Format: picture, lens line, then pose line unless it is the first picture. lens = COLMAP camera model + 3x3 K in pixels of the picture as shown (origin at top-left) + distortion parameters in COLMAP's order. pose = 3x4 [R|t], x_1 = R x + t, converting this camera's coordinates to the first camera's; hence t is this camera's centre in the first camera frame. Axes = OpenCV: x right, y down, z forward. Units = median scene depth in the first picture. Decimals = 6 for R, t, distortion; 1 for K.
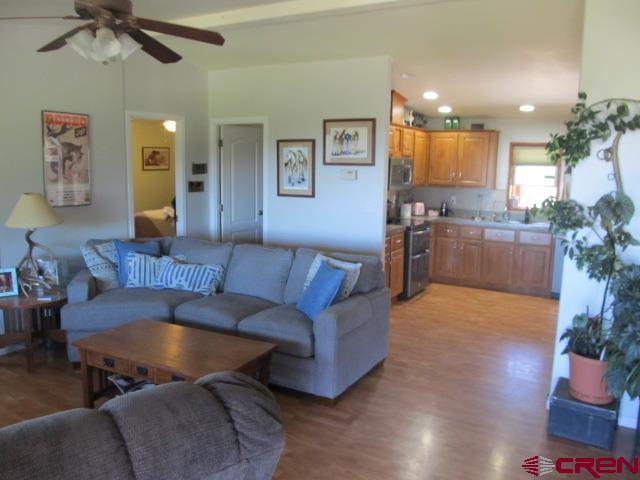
lens RADIAL K [[527.8, 0, 320.0], [0, 527.8, 240.0], [0, 0, 1]] dist [-0.064477, 0.001278]
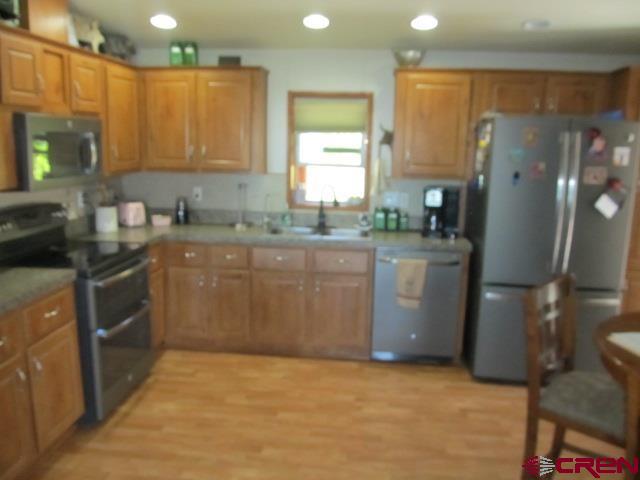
lens RADIAL K [[527.8, 0, 320.0], [0, 527.8, 240.0], [0, 0, 1]] dist [-0.064477, 0.001278]
pose [[0.914363, -0.077417, 0.397426, 0.155425], [0.057153, 0.996401, 0.062601, -0.058412], [-0.400842, -0.034526, 0.915496, 0.453275]]
